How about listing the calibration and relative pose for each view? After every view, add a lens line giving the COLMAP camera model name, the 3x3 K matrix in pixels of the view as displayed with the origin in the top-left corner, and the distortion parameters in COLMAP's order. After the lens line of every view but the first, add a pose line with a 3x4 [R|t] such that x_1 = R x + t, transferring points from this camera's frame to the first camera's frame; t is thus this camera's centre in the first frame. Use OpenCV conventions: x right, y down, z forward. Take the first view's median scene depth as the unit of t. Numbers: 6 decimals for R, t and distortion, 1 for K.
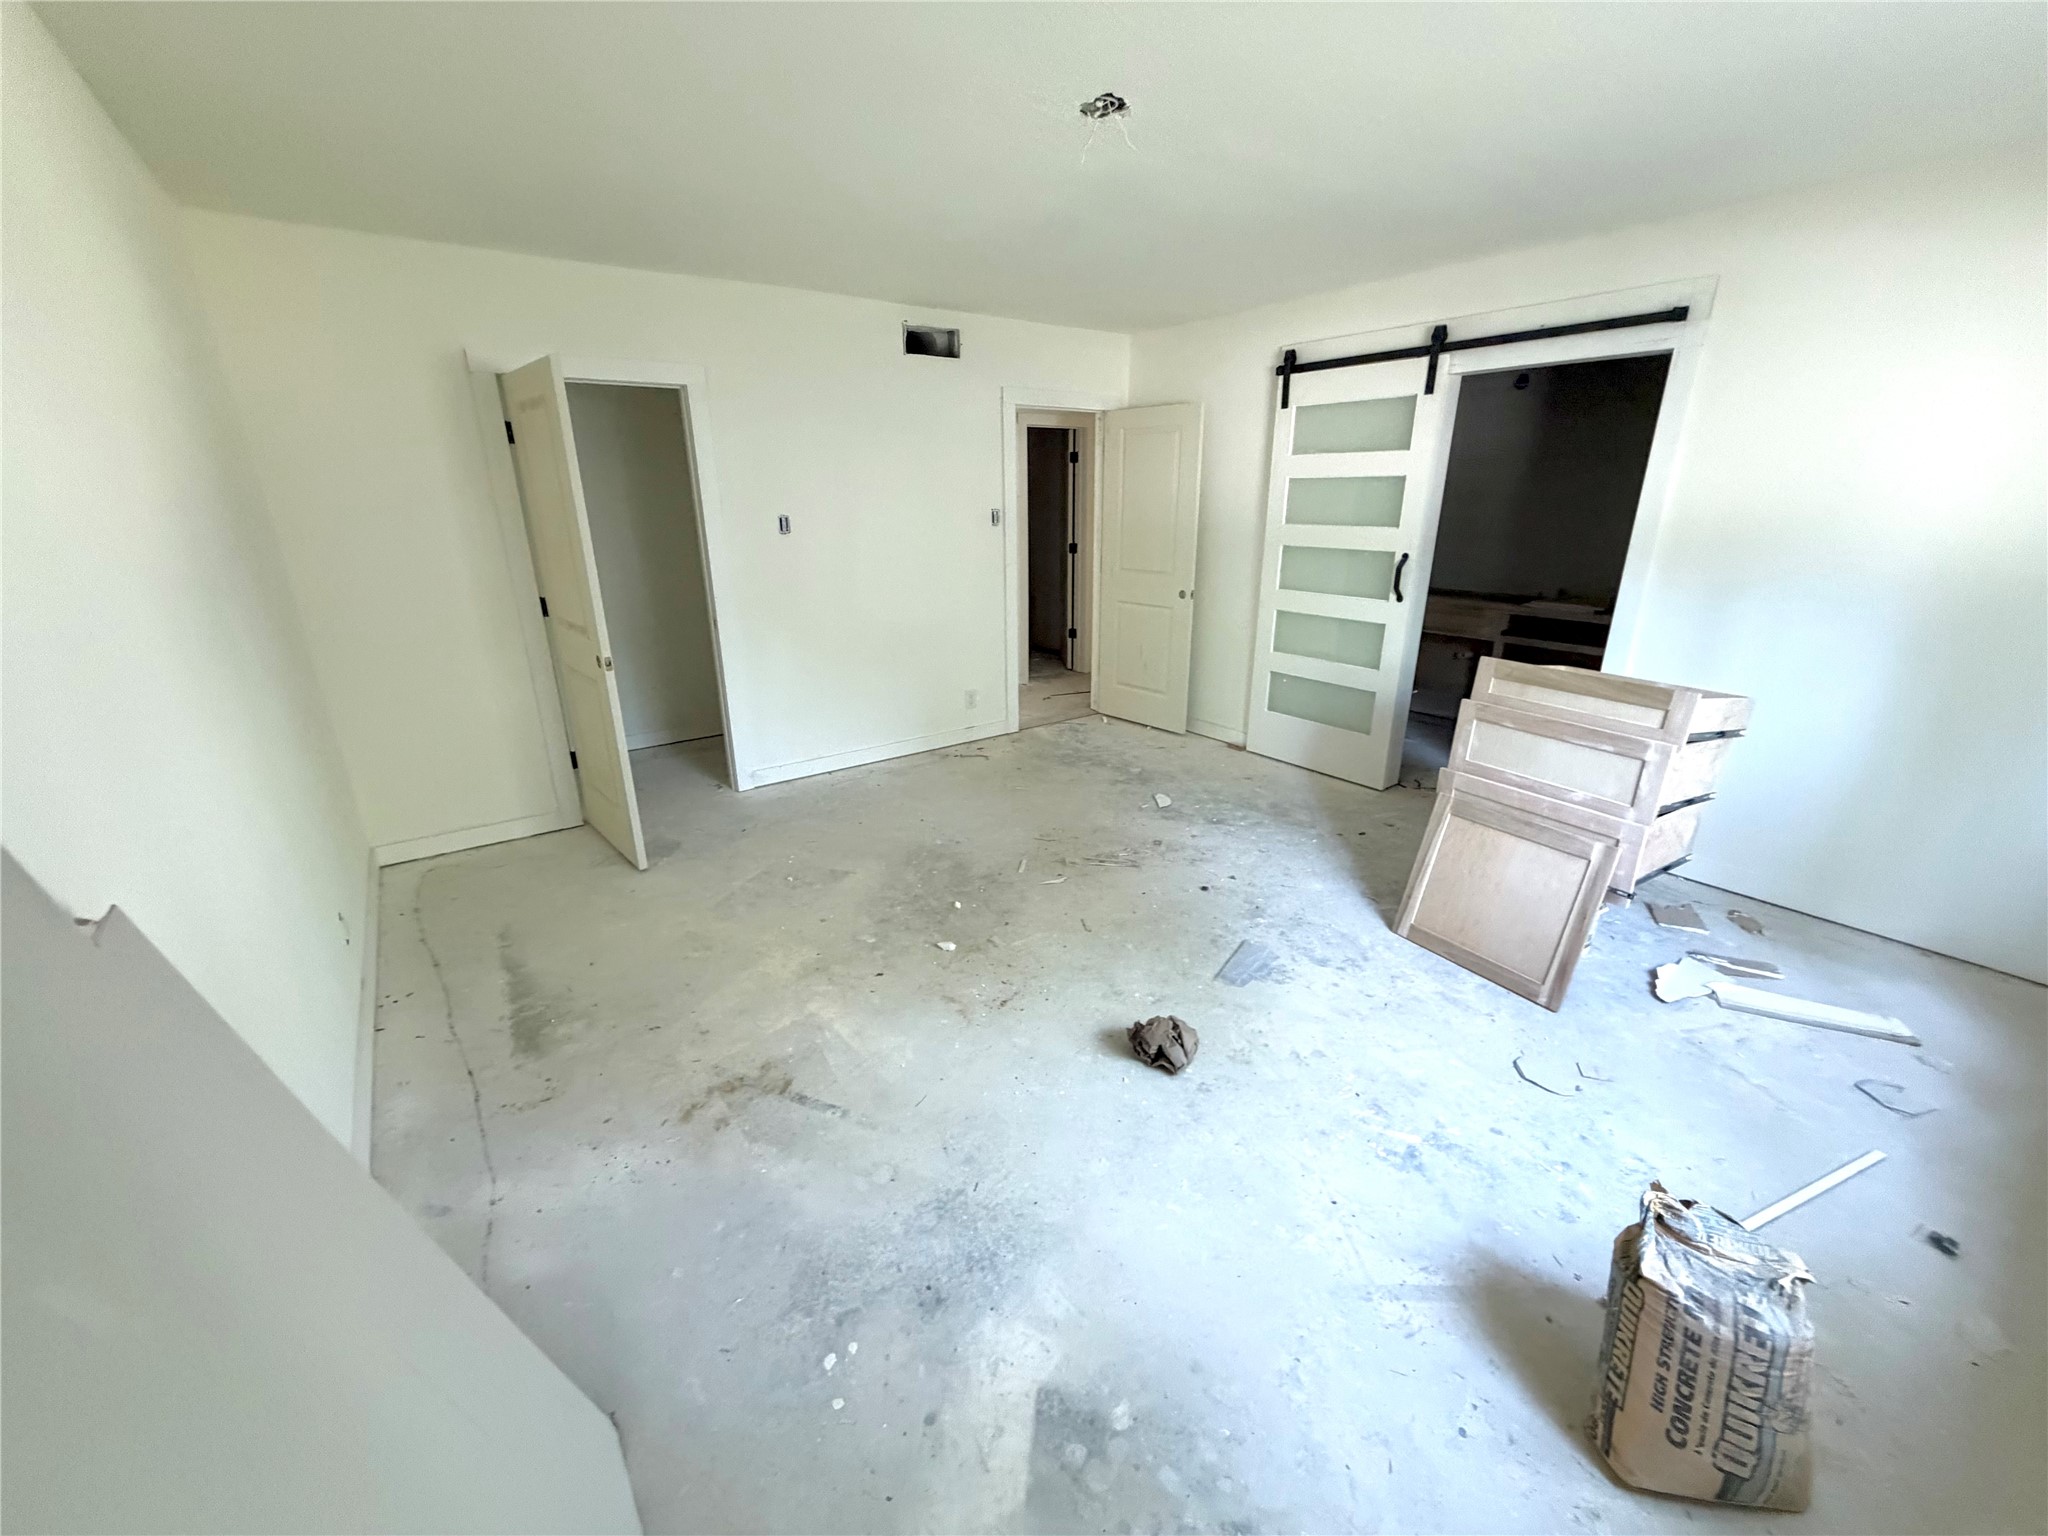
lens RADIAL K [[818.7, 0, 1024.6], [0, 818.7, 770.4], [0, 0, 1]] dist [0.002668, -0.000736]
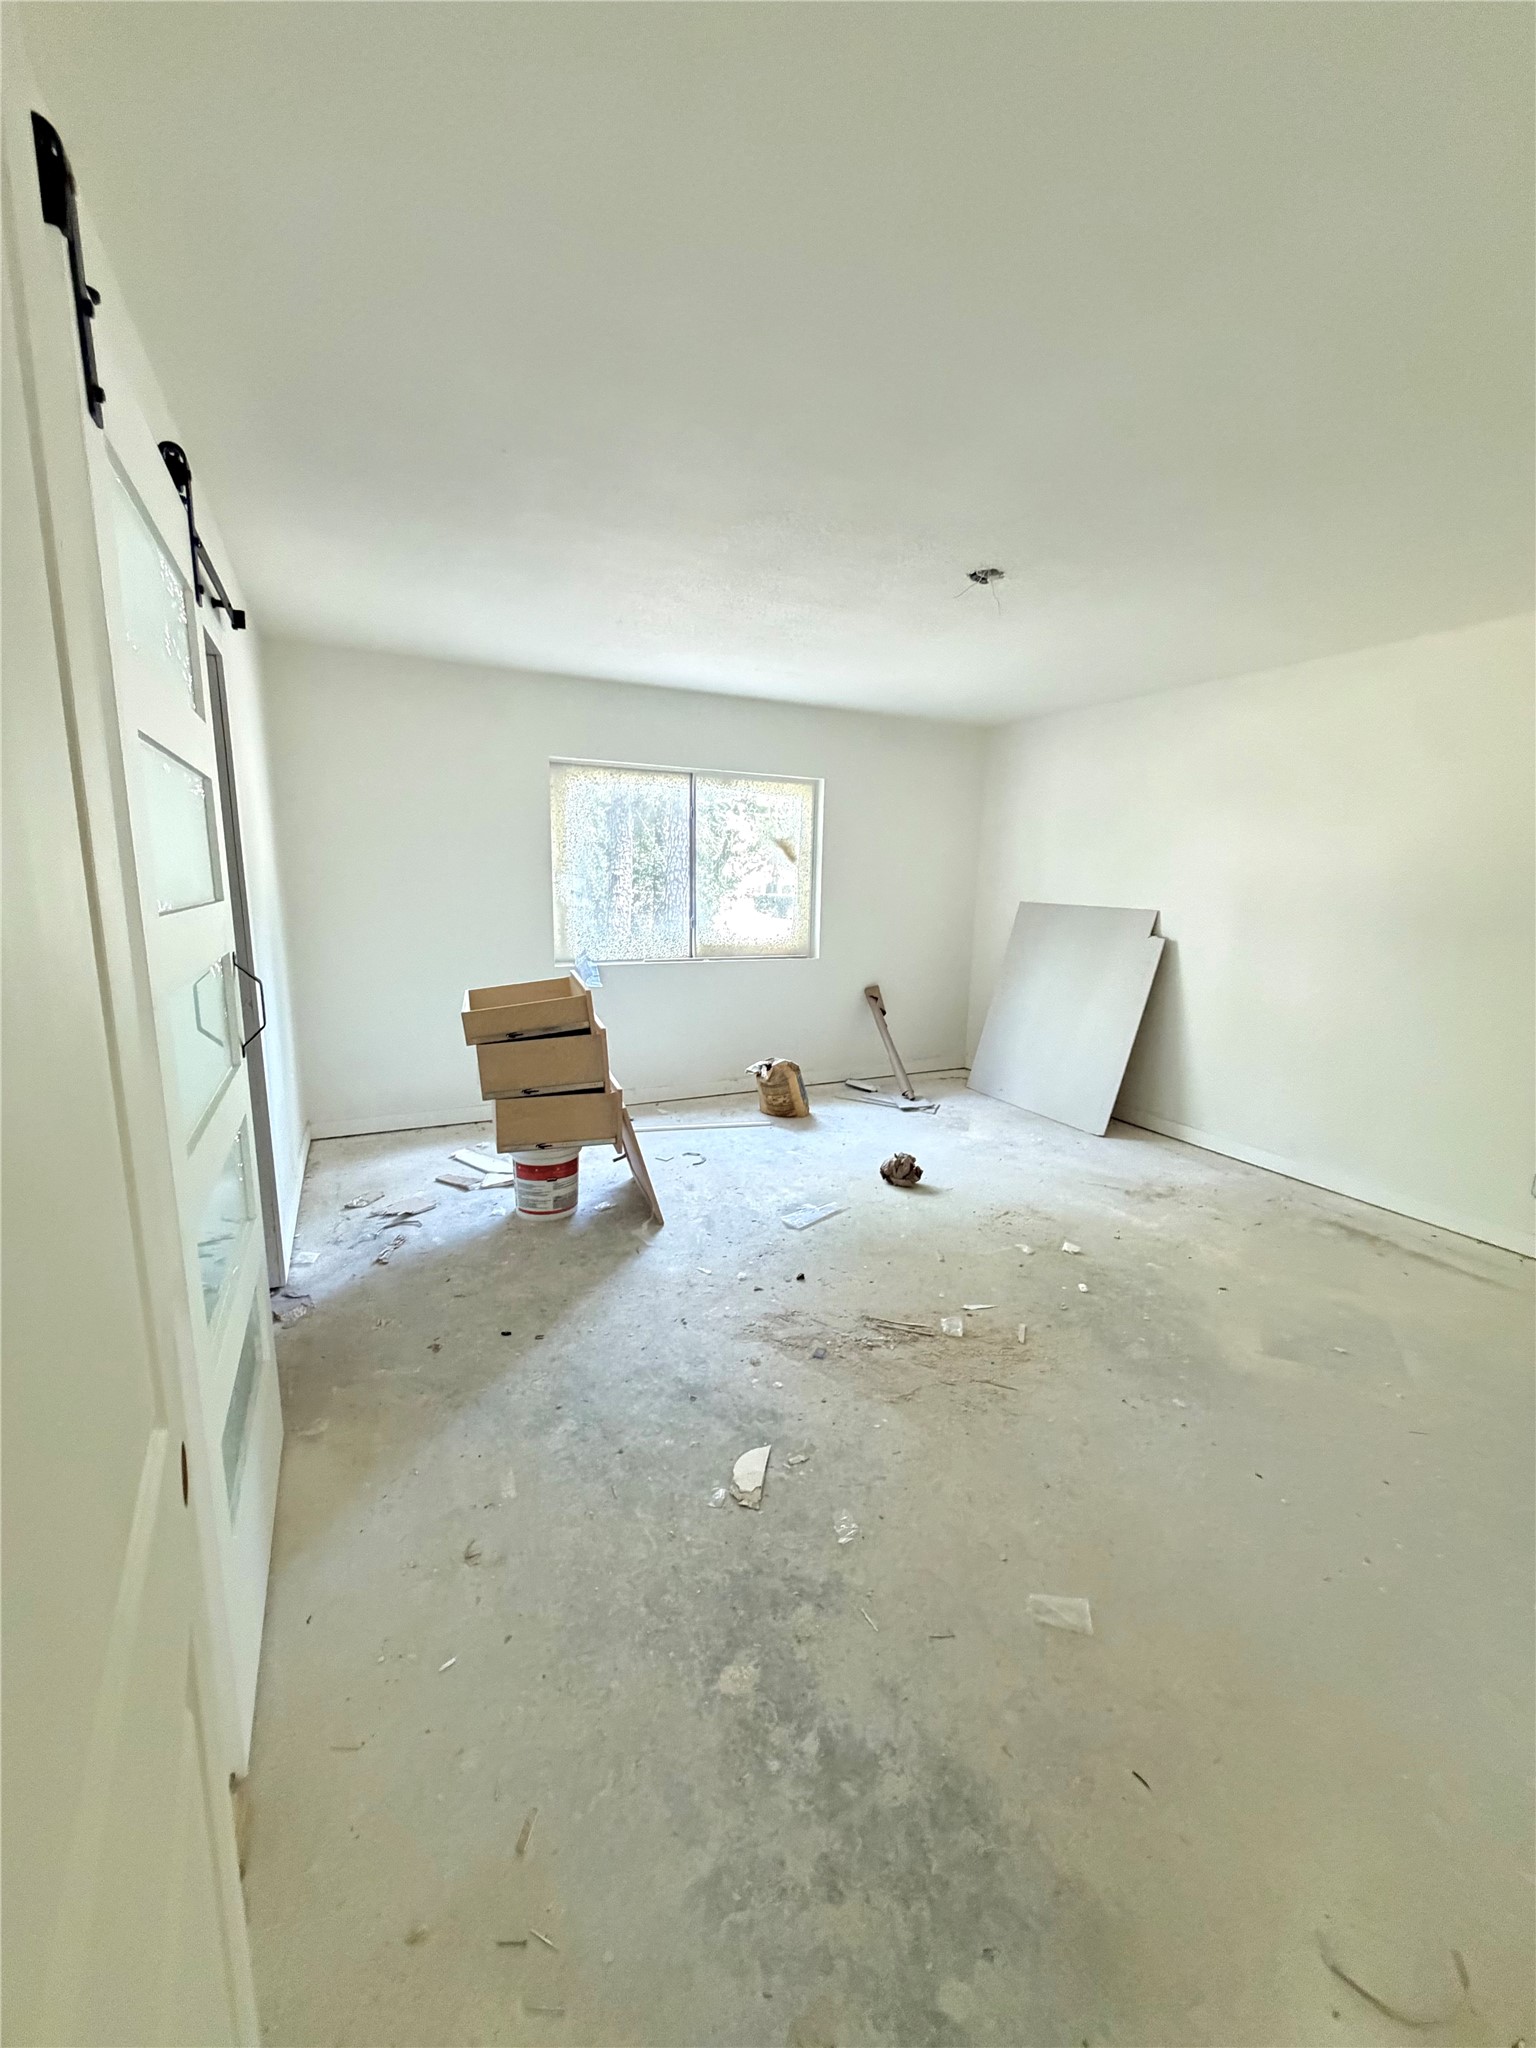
lens RADIAL K [[818.7, 0, 768.3], [0, 818.7, 1024.8], [0, 0, 1]] dist [0.002668, -0.000736]
pose [[-0.984929, -0.044954, 0.167017, 0.122921], [0.042192, 0.874017, 0.484060, -0.542514], [-0.167736, 0.483811, -0.858948, 1.687825]]
